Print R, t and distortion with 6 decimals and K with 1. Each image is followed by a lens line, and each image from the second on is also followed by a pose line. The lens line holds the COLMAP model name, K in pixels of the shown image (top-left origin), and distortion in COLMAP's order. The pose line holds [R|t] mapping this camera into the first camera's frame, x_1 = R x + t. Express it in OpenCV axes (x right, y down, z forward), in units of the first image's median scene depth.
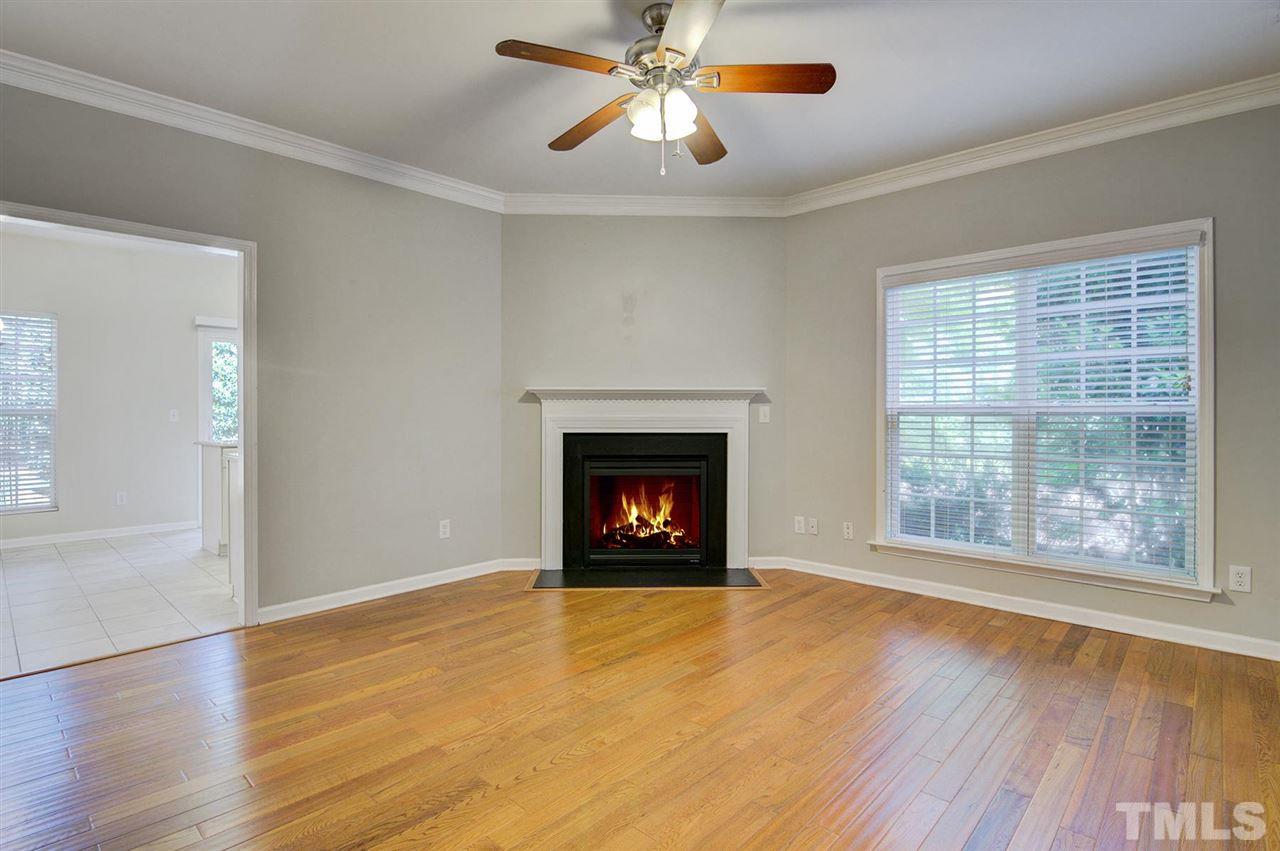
lens RADIAL K [[613.3, 0, 636.4], [0, 613.3, 419.5], [0, 0, 1]] dist [-0.001377, -0.000406]
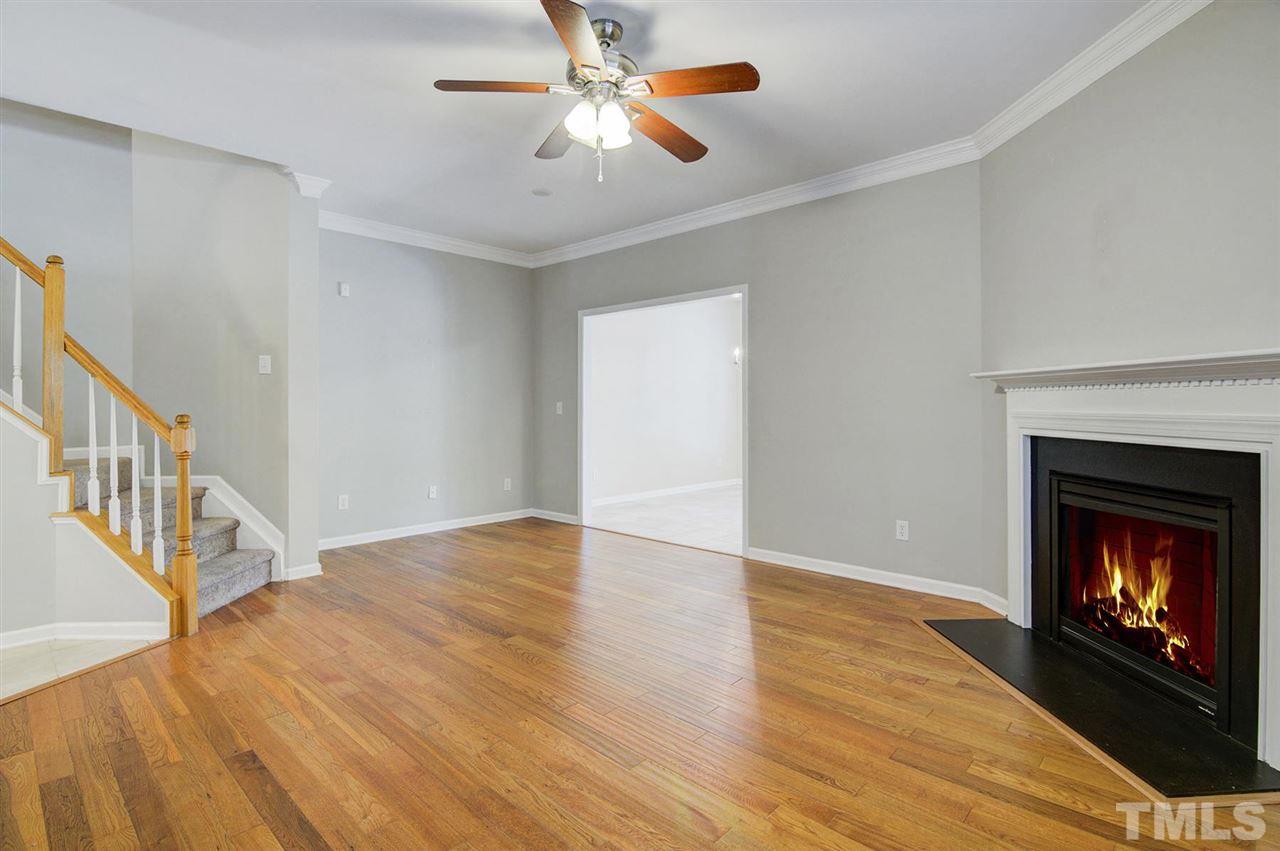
lens RADIAL K [[636.4, 0, 636.2], [0, 636.4, 415.0], [0, 0, 1]] dist [-0.000671, -0.013603]
pose [[0.014291, -0.005676, -0.999882, 0.582540], [-0.032961, 0.999438, -0.006144, 0.016437], [0.999354, 0.033045, 0.014096, 0.538012]]
